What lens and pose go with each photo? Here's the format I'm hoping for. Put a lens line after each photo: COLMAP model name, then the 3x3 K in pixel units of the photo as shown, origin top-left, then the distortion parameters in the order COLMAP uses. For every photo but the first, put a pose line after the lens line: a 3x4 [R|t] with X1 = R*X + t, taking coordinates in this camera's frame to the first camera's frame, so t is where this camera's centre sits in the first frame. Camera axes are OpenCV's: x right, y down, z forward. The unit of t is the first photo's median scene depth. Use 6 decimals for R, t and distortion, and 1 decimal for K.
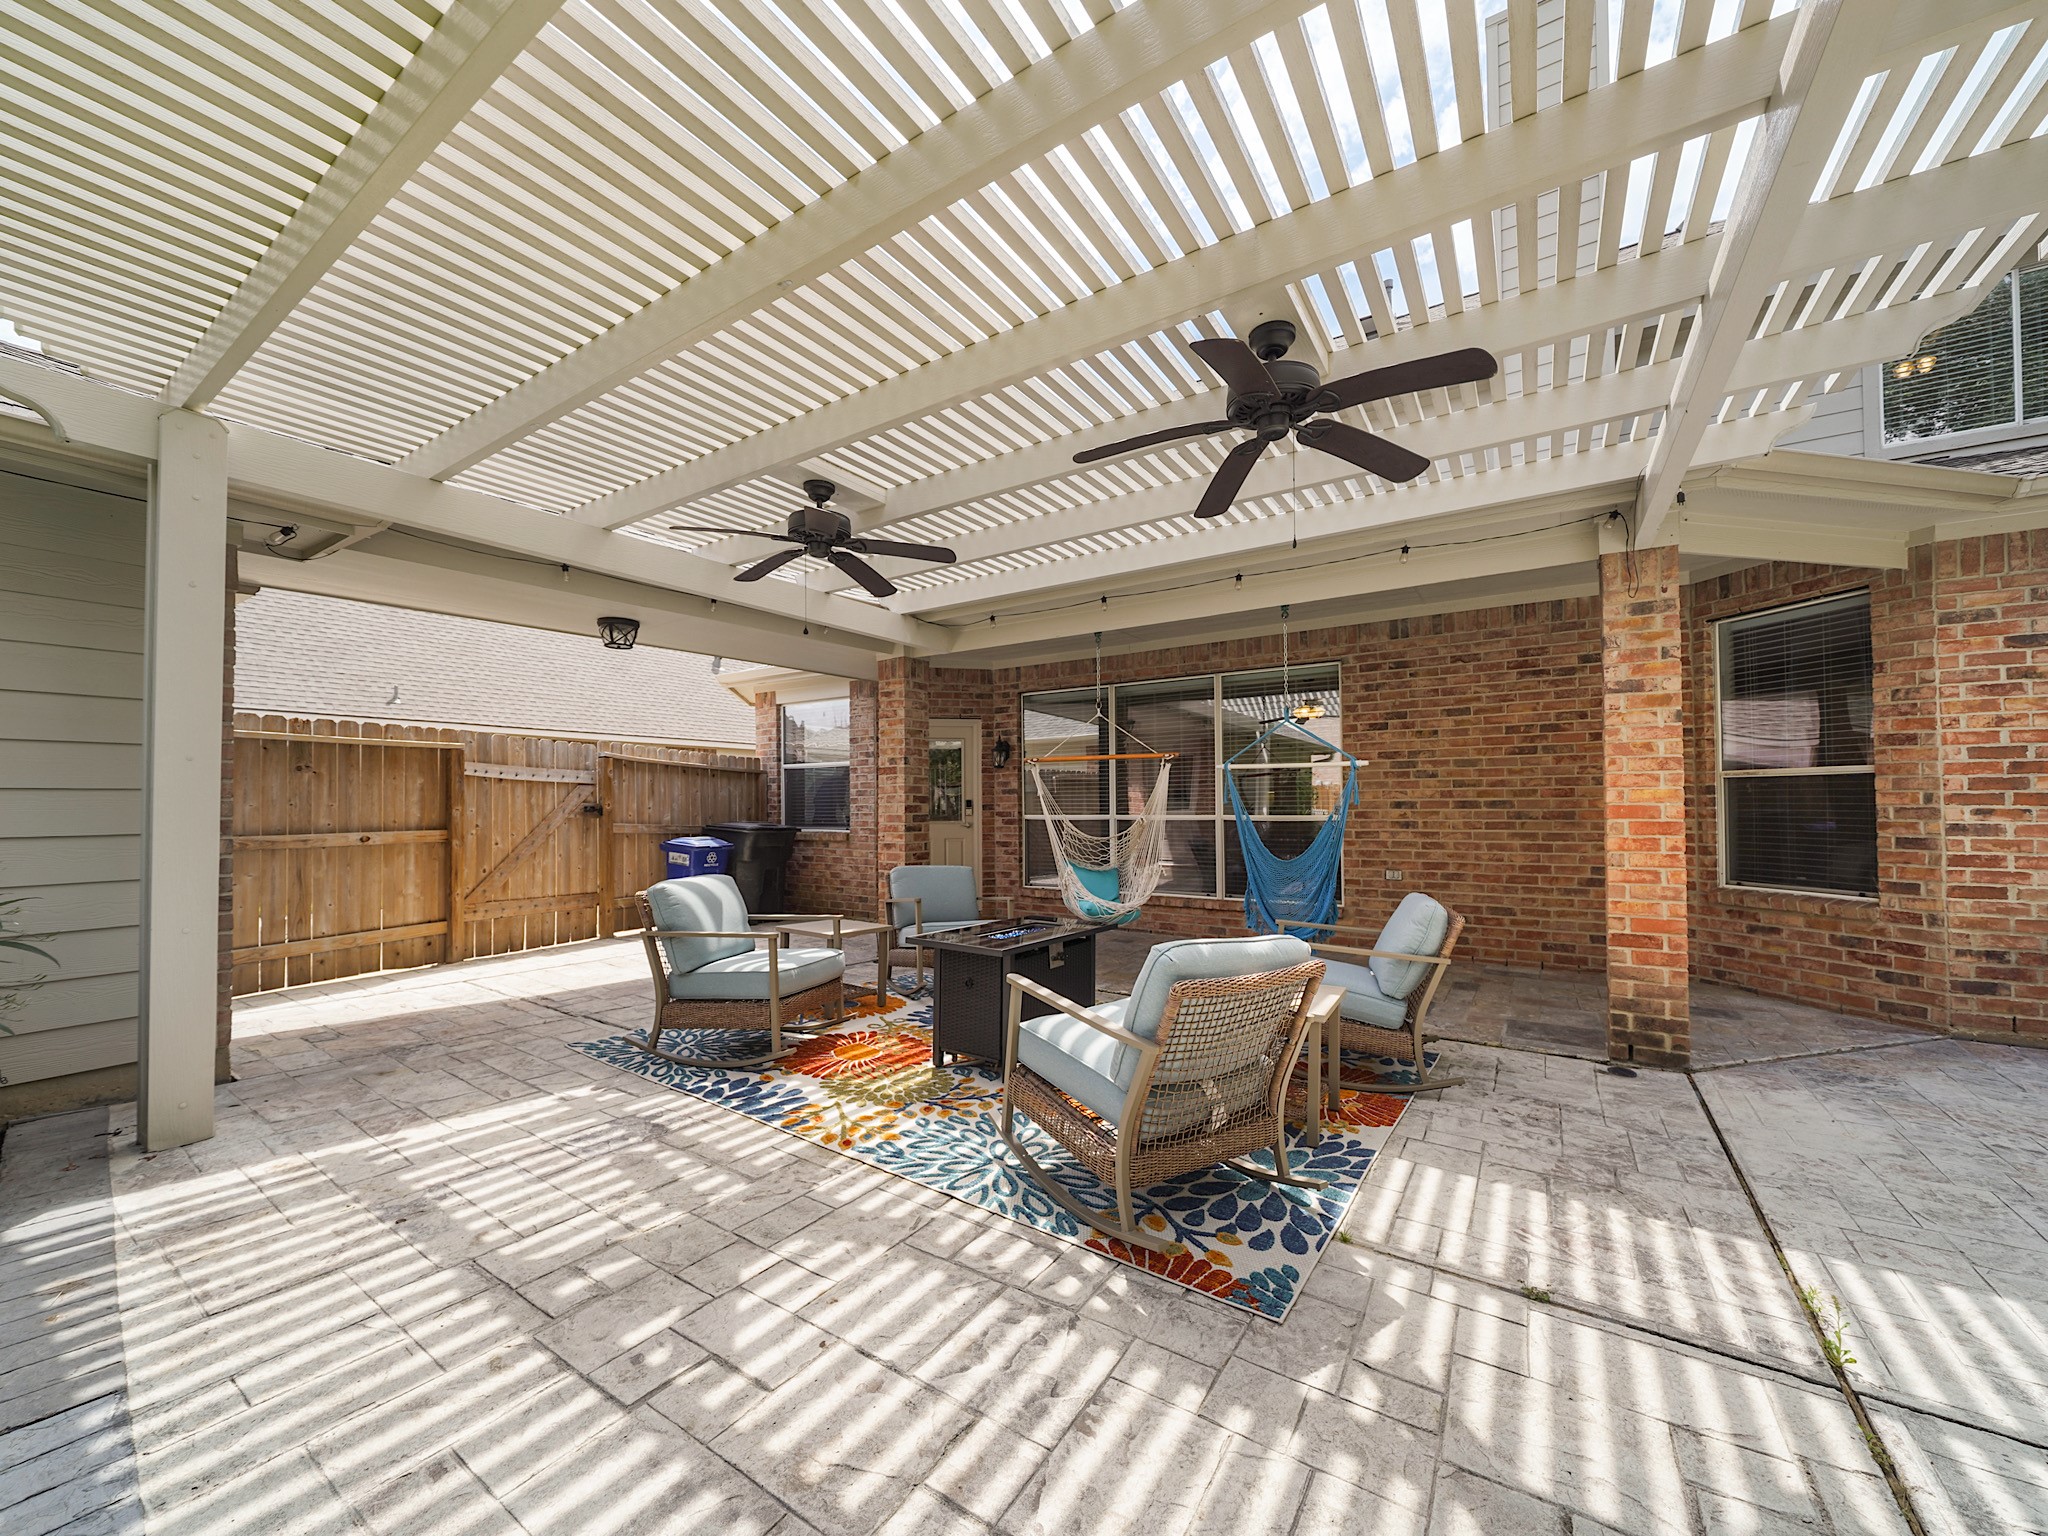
lens RADIAL K [[786.8, 0, 1012.8], [0, 786.8, 797.0], [0, 0, 1]] dist [0.000436, 0.000067]
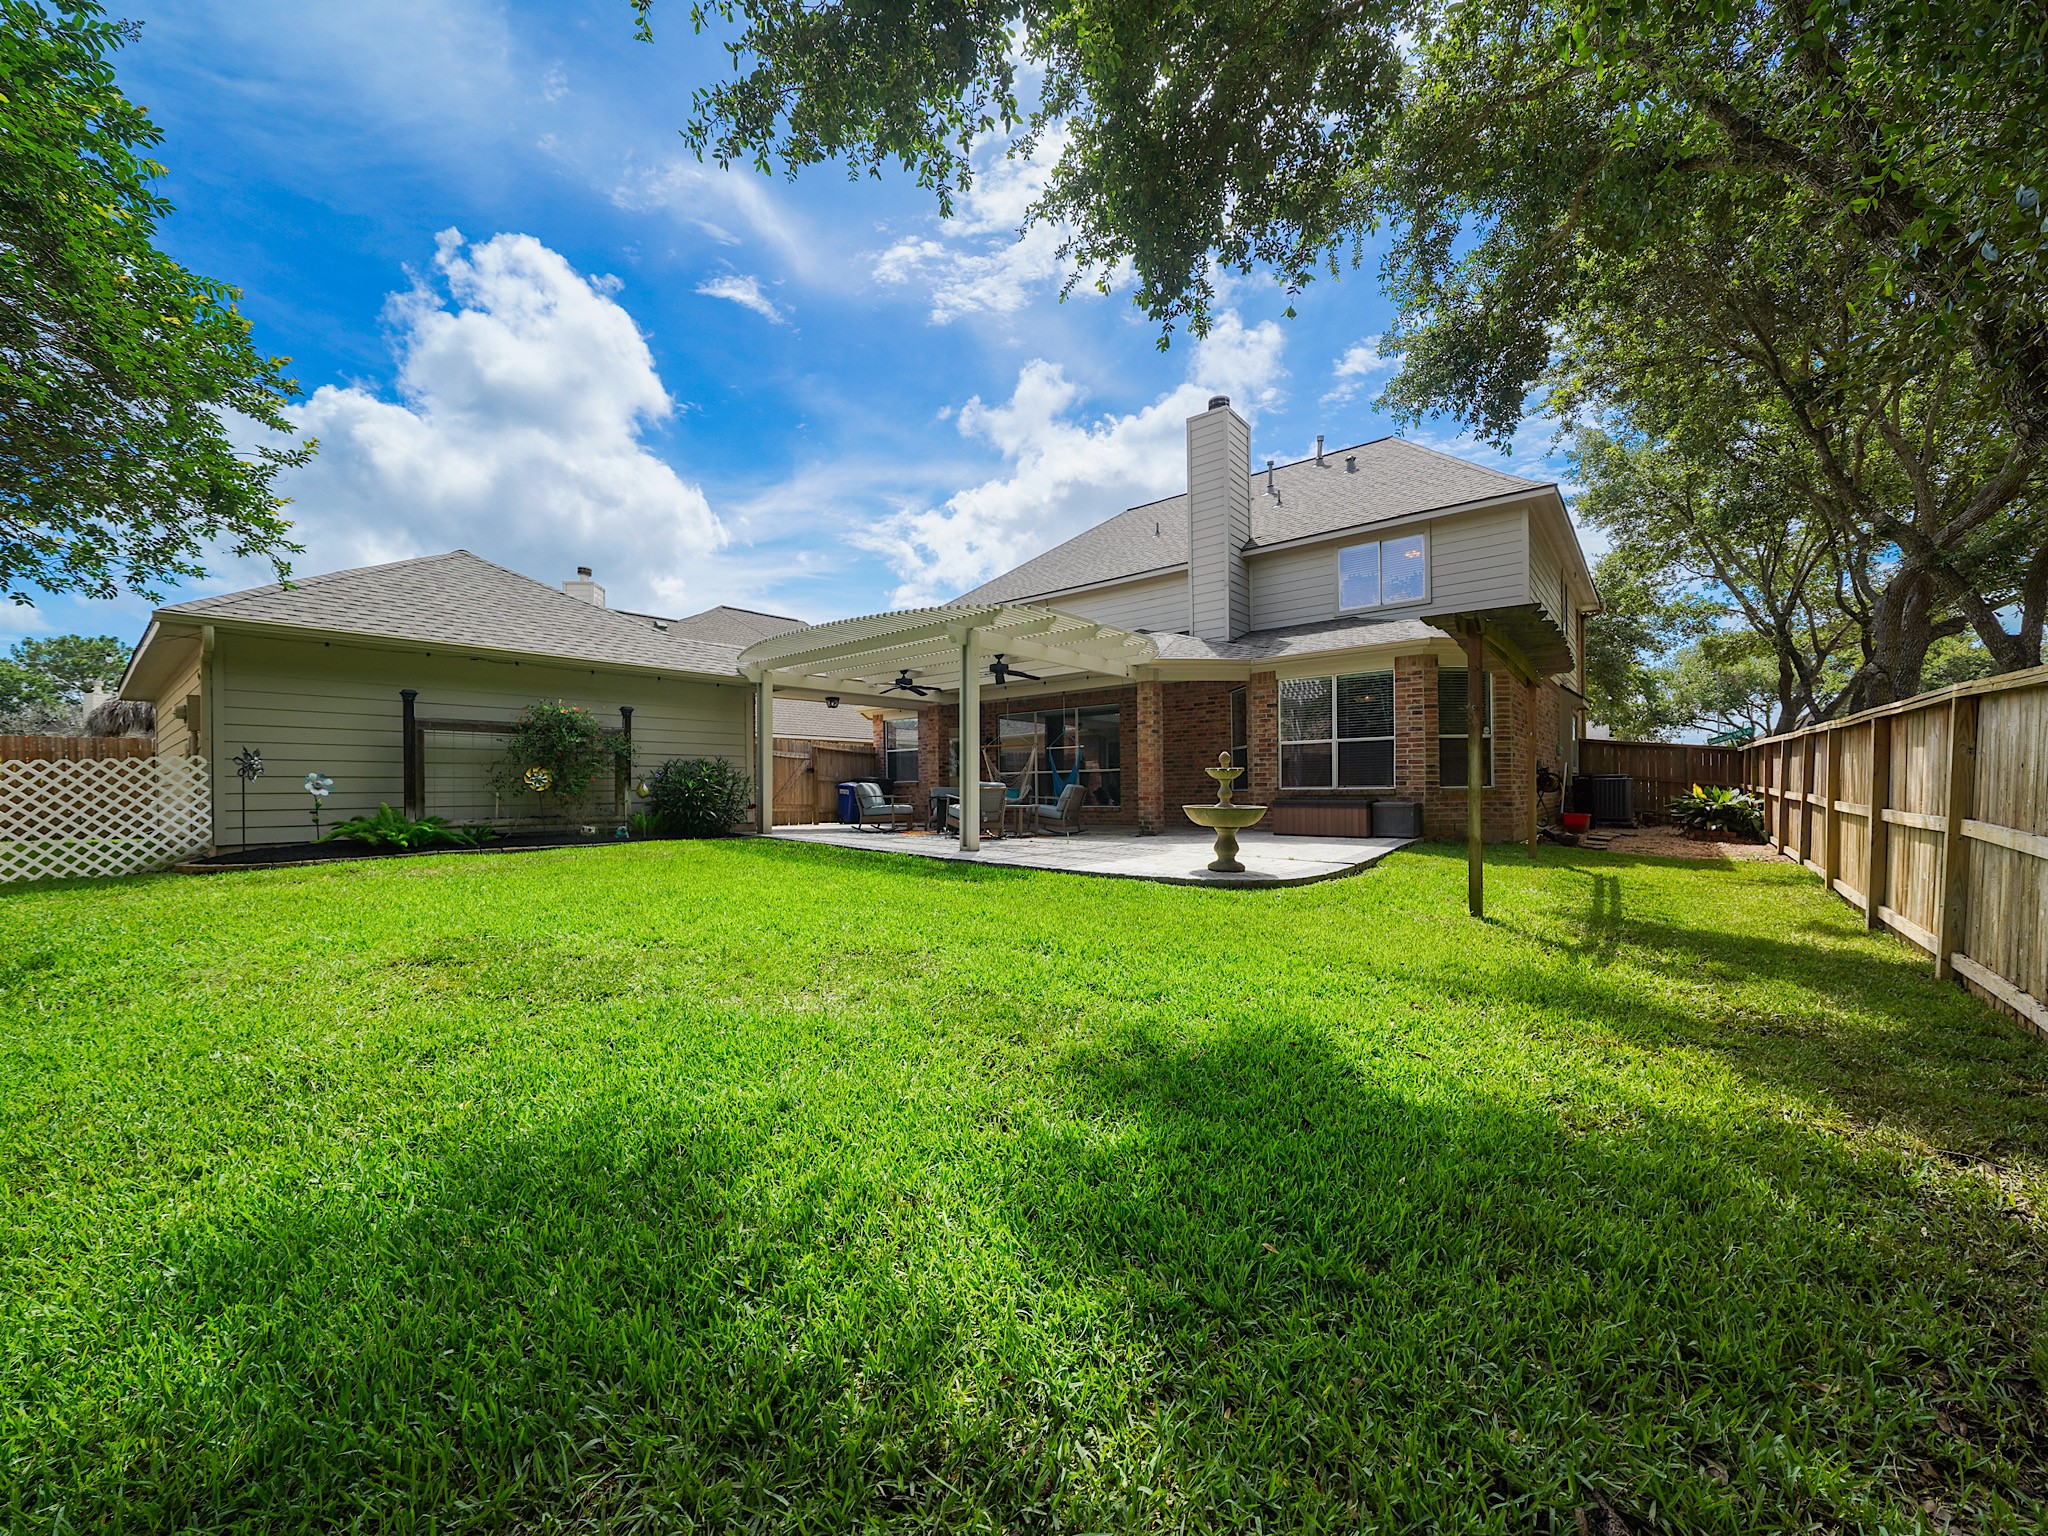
lens RADIAL K [[786.8, 0, 1012.8], [0, 786.8, 797.0], [0, 0, 1]] dist [0.000436, 0.000067]
pose [[0.994739, -0.009639, -0.101985, 0.319330], [0.011125, 0.999840, 0.014012, 0.073322], [0.101834, -0.015073, 0.994687, -1.325659]]
